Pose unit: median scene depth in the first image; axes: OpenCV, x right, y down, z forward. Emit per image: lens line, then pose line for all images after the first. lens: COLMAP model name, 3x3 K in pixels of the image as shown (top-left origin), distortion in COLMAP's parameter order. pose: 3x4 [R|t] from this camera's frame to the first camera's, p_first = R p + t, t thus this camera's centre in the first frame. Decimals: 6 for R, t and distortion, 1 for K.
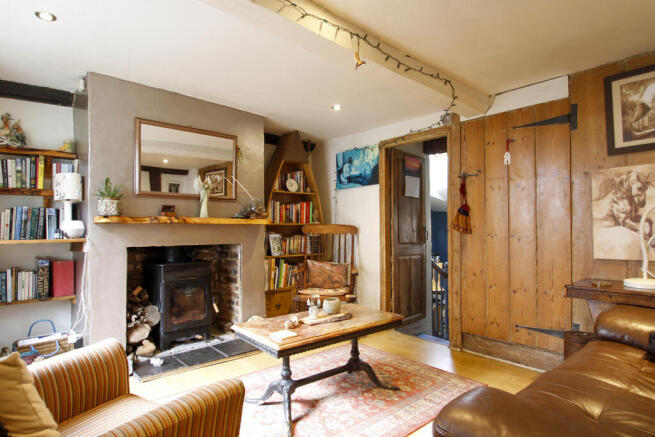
lens RADIAL K [[392.2, 0, 327.1], [0, 392.2, 228.1], [0, 0, 1]] dist [-0.001574, -0.000113]
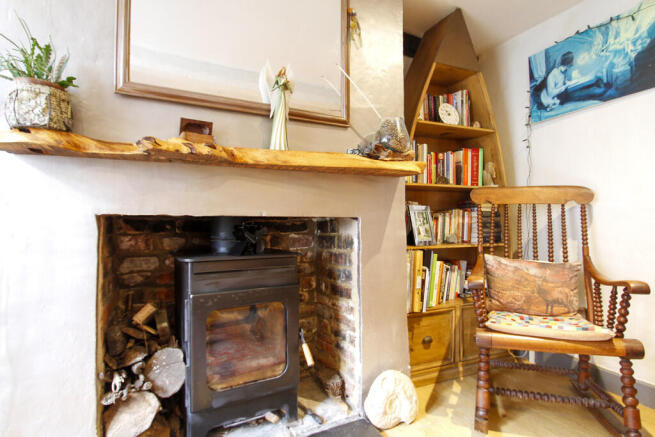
lens RADIAL K [[349.0, 0, 327.5], [0, 349.0, 218.5], [0, 0, 1]] dist [-0.019430, -0.000194]
pose [[0.961979, -0.012505, -0.272837, -0.128127], [0.004840, 0.999575, -0.028751, 0.048322], [0.273081, 0.026338, 0.961631, 0.529960]]
